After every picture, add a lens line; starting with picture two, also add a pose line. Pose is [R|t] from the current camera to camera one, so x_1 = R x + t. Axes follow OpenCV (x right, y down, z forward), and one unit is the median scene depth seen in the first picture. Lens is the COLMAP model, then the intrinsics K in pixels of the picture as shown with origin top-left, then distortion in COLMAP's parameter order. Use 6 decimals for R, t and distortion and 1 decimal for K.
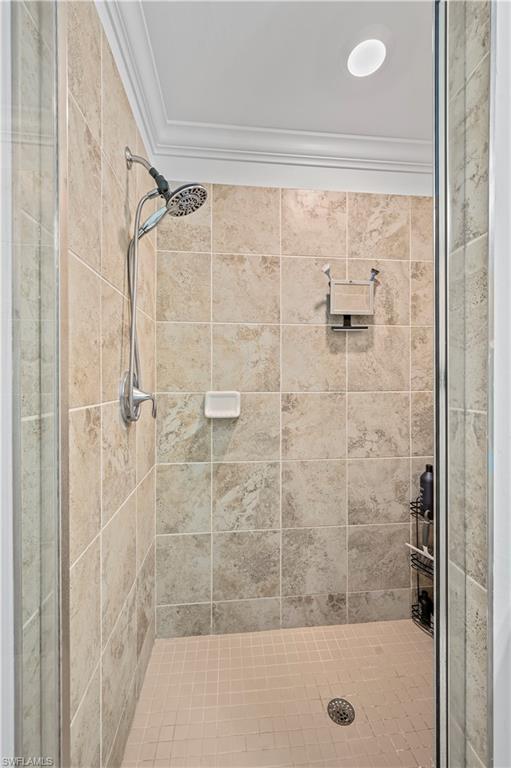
lens RADIAL K [[305.5, 0, 255.4], [0, 305.5, 381.7], [0, 0, 1]] dist [0.001162, -0.000732]
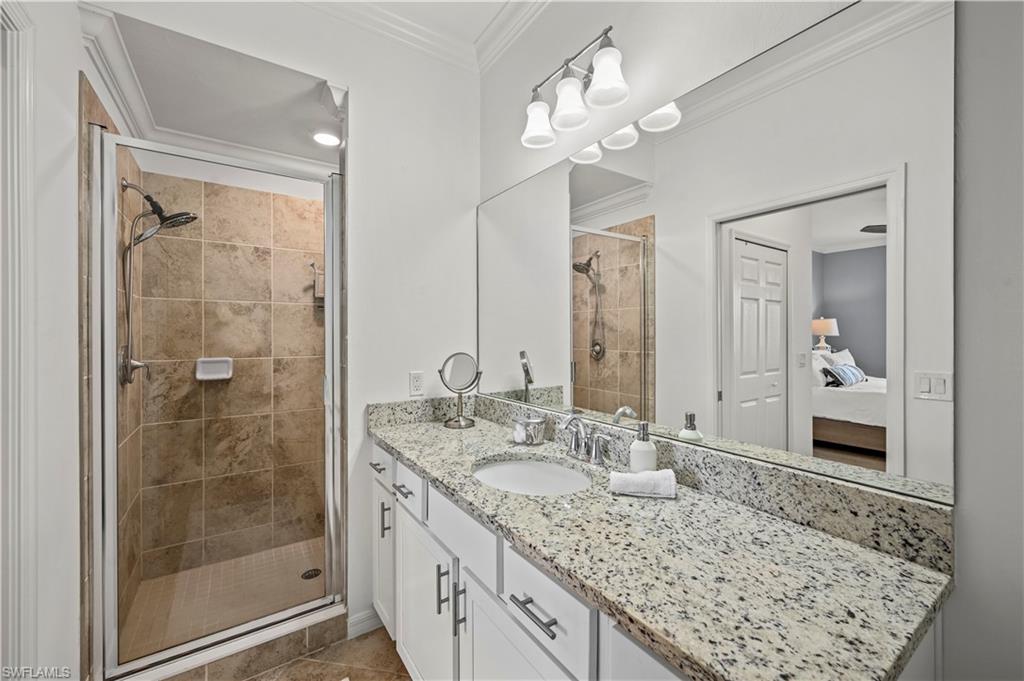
lens RADIAL K [[407.3, 0, 510.6], [0, 407.3, 336.7], [0, 0, 1]] dist [0.001162, -0.000732]
pose [[0.880234, -0.001763, 0.474536, 0.151564], [0.003745, 0.999988, -0.003231, -0.041422], [-0.474525, 0.004621, 0.880230, -0.927008]]
